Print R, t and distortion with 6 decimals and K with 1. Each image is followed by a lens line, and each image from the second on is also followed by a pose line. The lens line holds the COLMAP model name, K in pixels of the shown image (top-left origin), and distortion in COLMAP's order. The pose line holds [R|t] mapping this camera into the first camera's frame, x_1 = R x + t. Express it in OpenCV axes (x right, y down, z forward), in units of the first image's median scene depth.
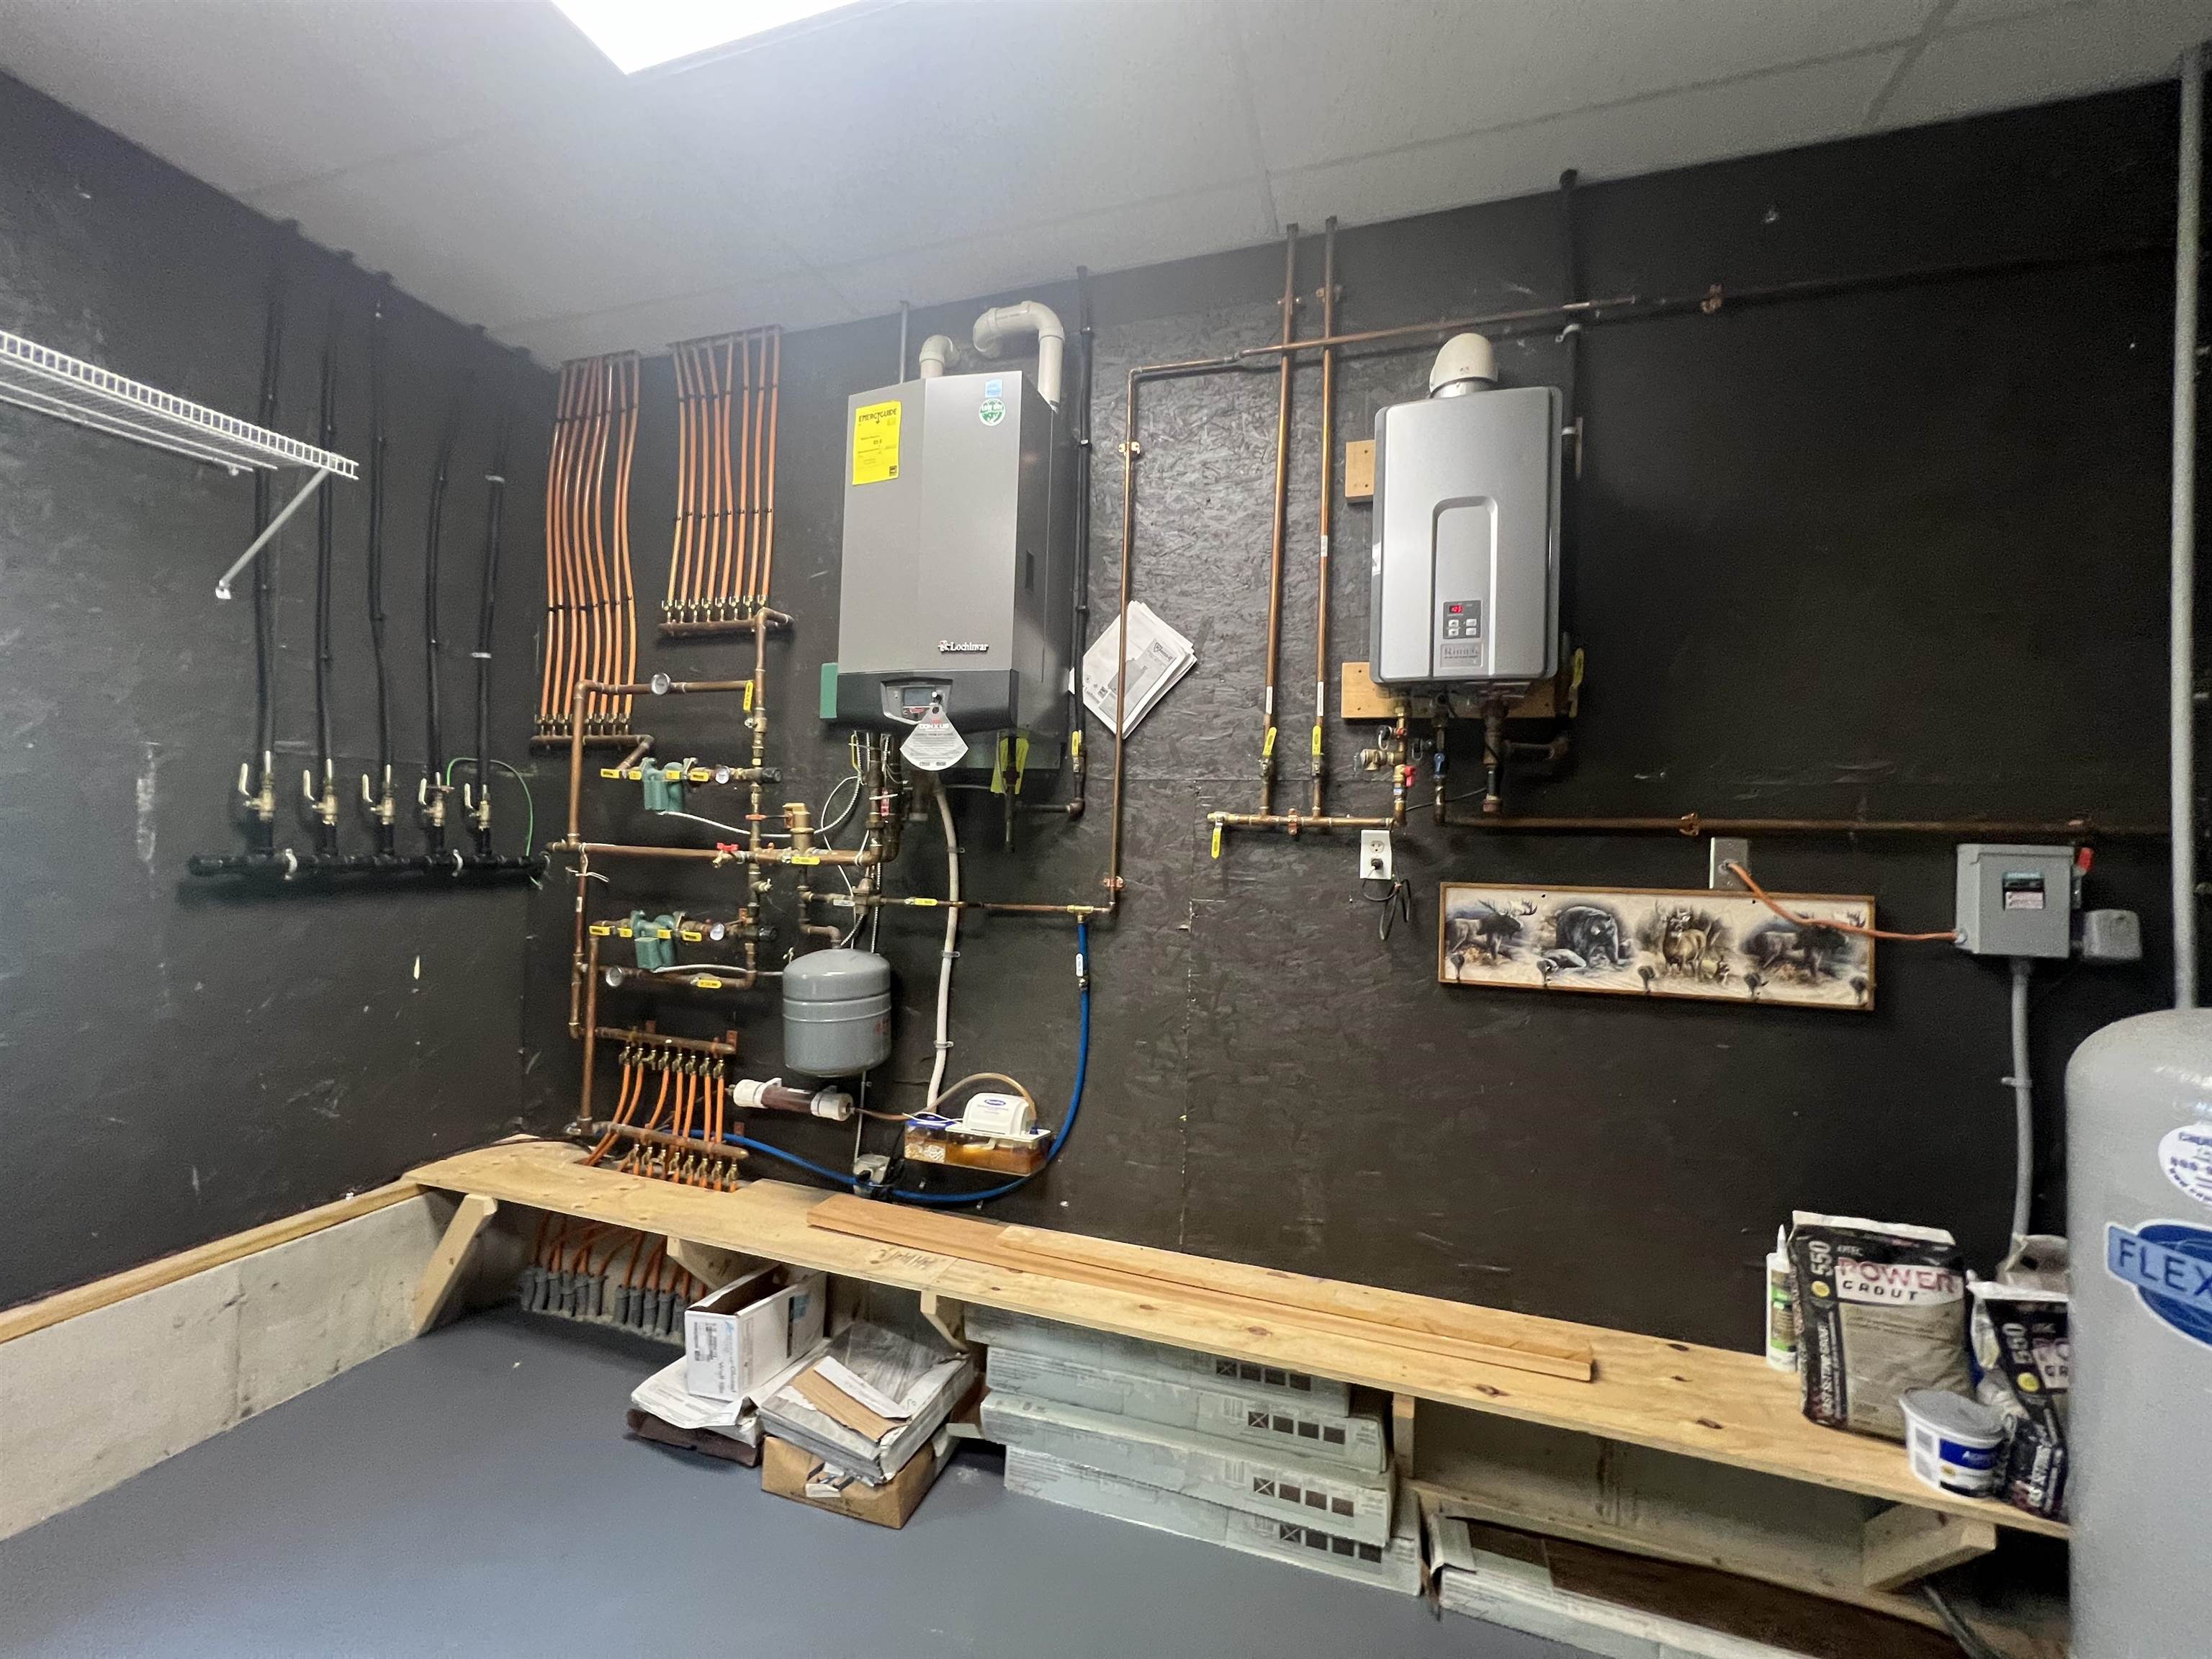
lens RADIAL K [[890.3, 0, 1108.2], [0, 890.3, 826.0], [0, 0, 1]] dist [-0.002078, 0.000190]
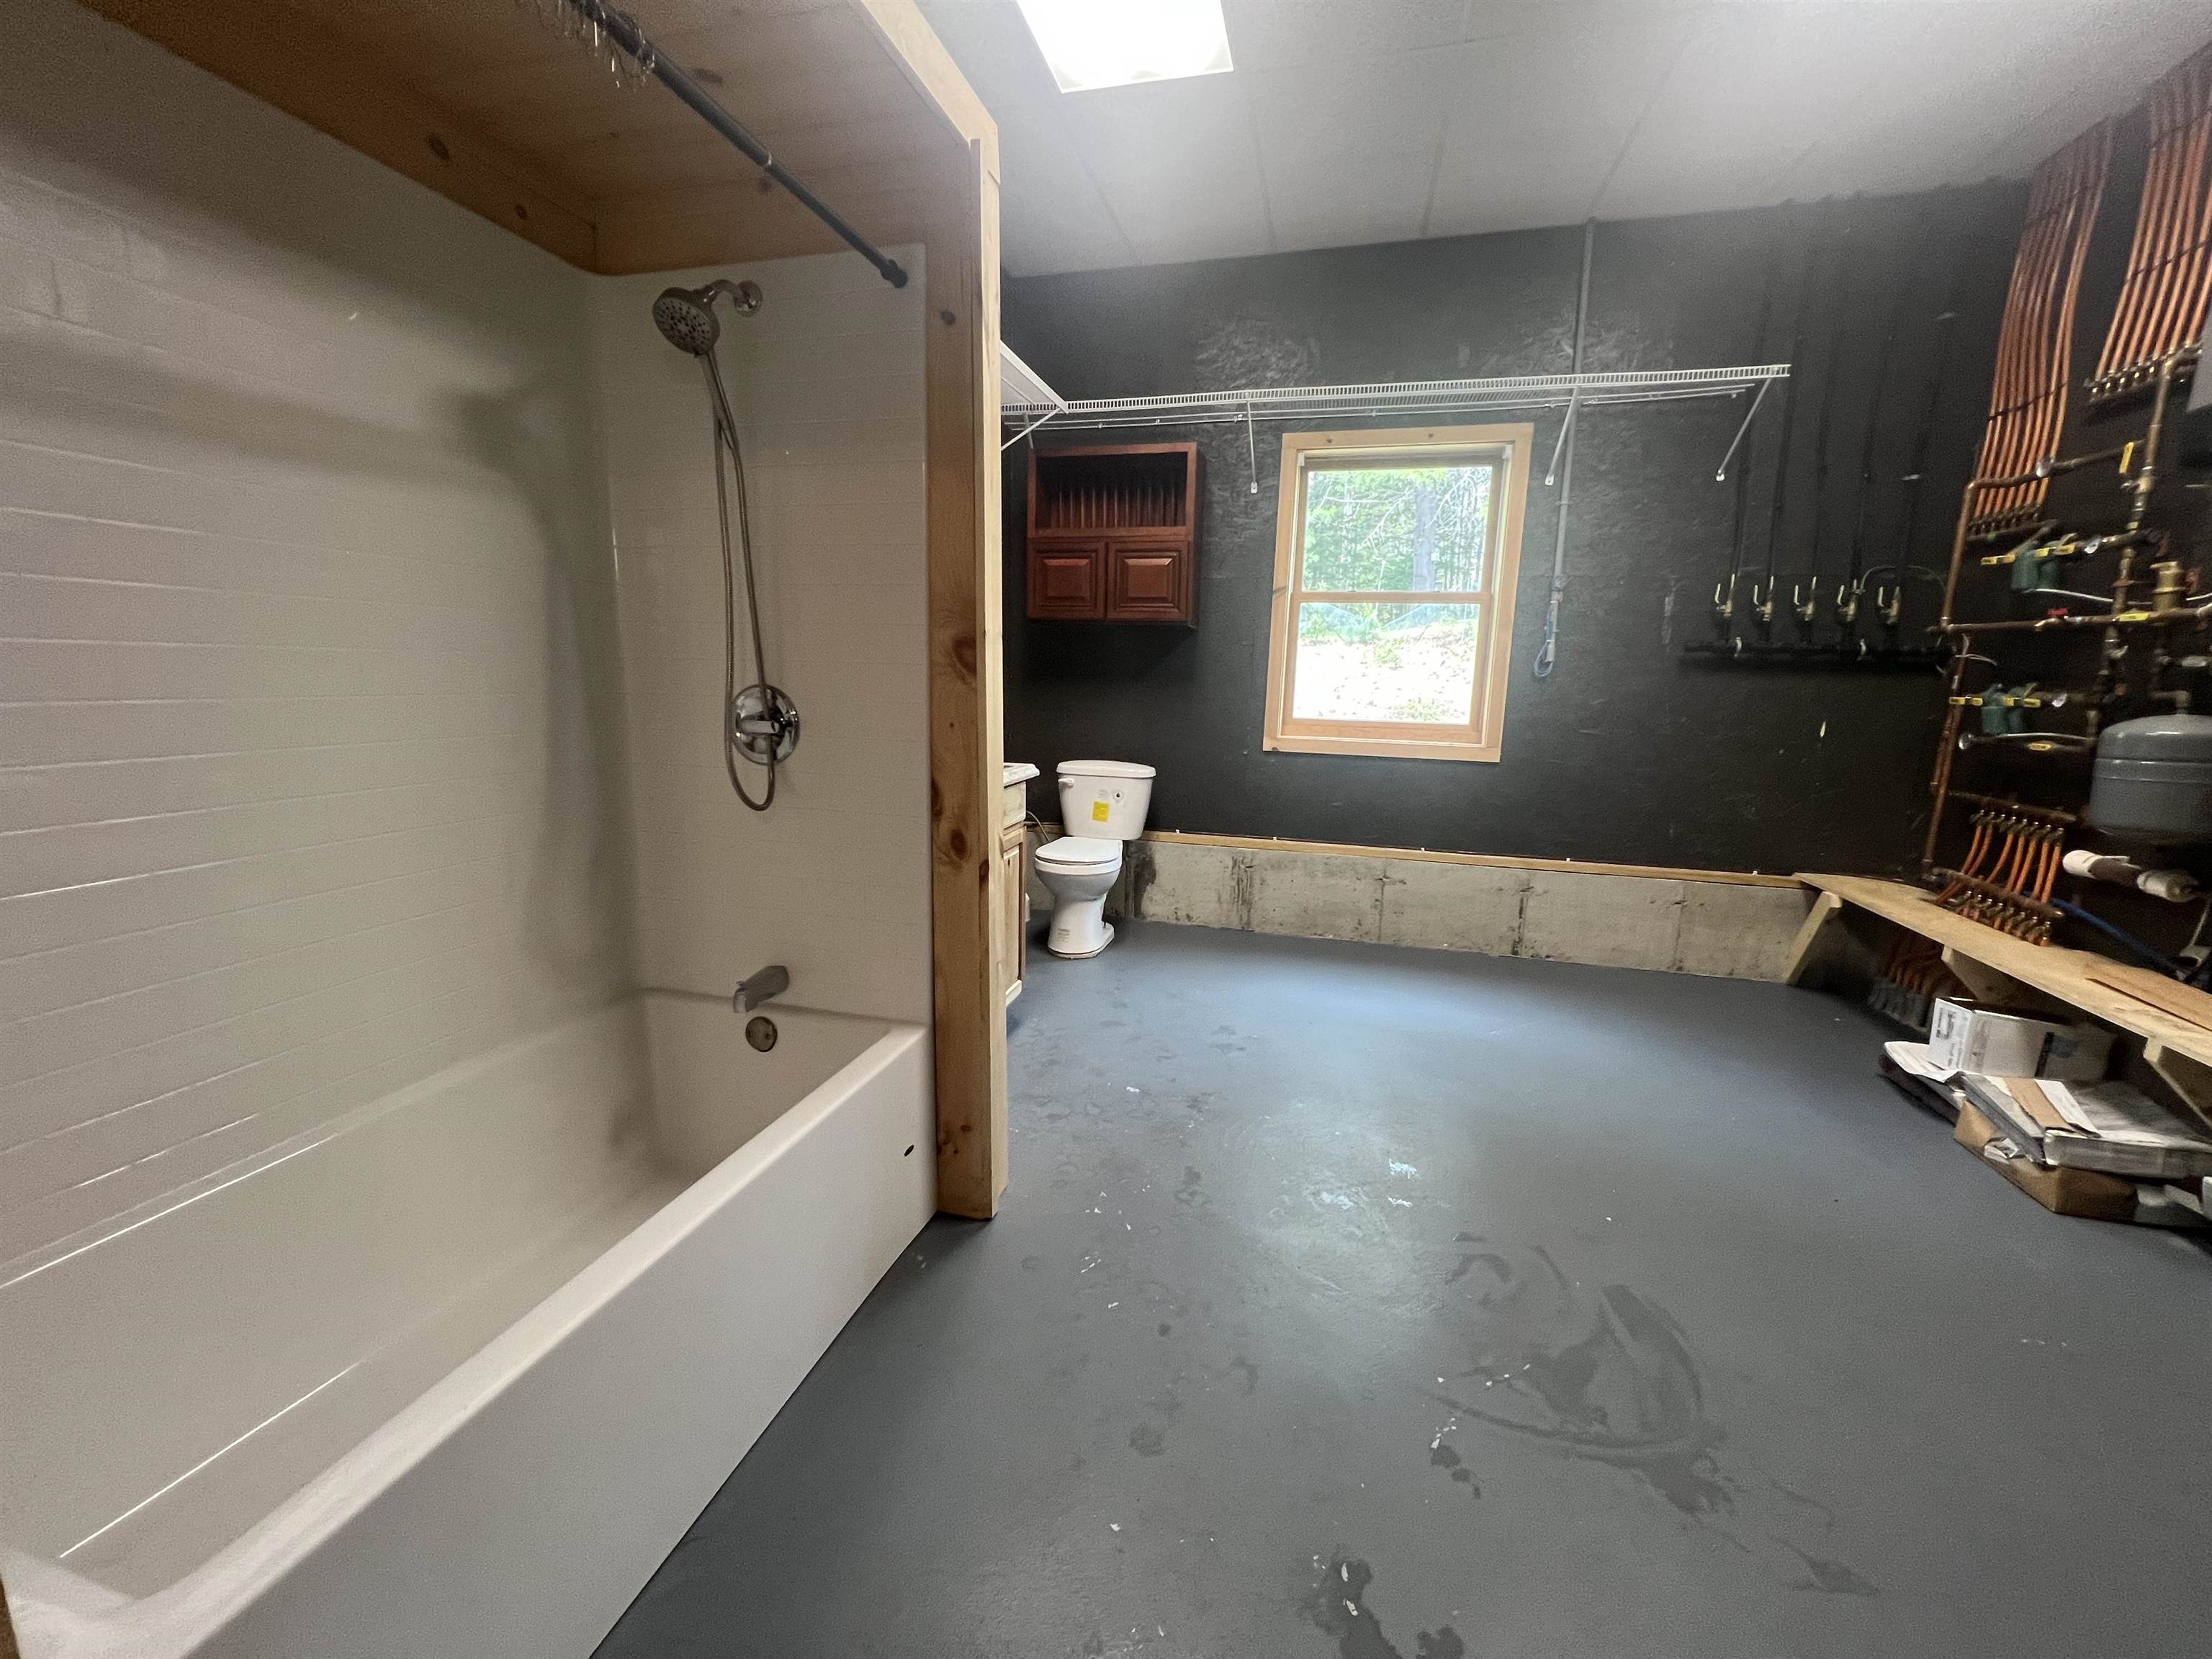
lens RADIAL K [[890.3, 0, 1105.0], [0, 890.3, 827.8], [0, 0, 1]] dist [-0.002078, 0.000190]
pose [[0.059420, 0.148260, -0.987162, 0.559106], [-0.007549, 0.988948, 0.148074, 0.122667], [0.998205, -0.001346, 0.059883, -0.195695]]
